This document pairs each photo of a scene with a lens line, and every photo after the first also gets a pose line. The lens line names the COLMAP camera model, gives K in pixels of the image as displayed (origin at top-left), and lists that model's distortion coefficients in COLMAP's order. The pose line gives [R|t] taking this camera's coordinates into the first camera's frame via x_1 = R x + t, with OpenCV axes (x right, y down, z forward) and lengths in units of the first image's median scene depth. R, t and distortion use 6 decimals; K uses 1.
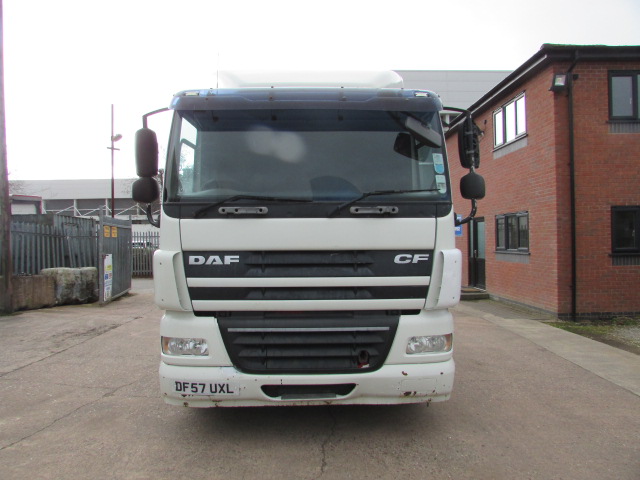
lens RADIAL K [[479.0, 0, 320.0], [0, 479.0, 240.0], [0, 0, 1]] dist [-0.012123, -0.004442]
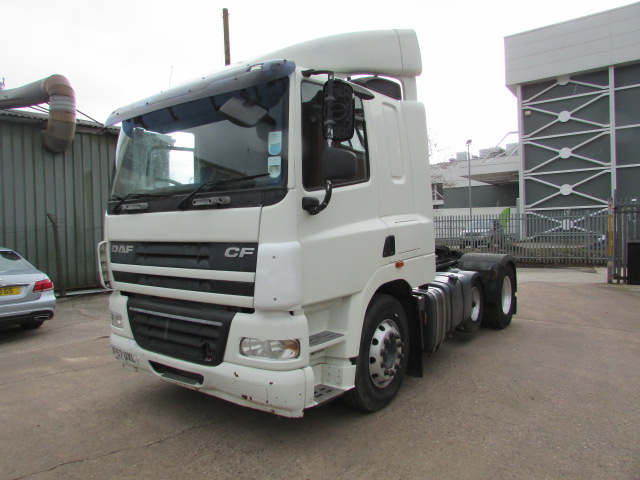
lens RADIAL K [[479.0, 0, 320.0], [0, 479.0, 240.0], [0, 0, 1]] dist [-0.012123, -0.004442]
pose [[0.760760, 0.008831, -0.648974, 0.907096], [0.011834, 0.999552, 0.027474, -0.007944], [0.648926, -0.028581, 0.760315, 0.402261]]
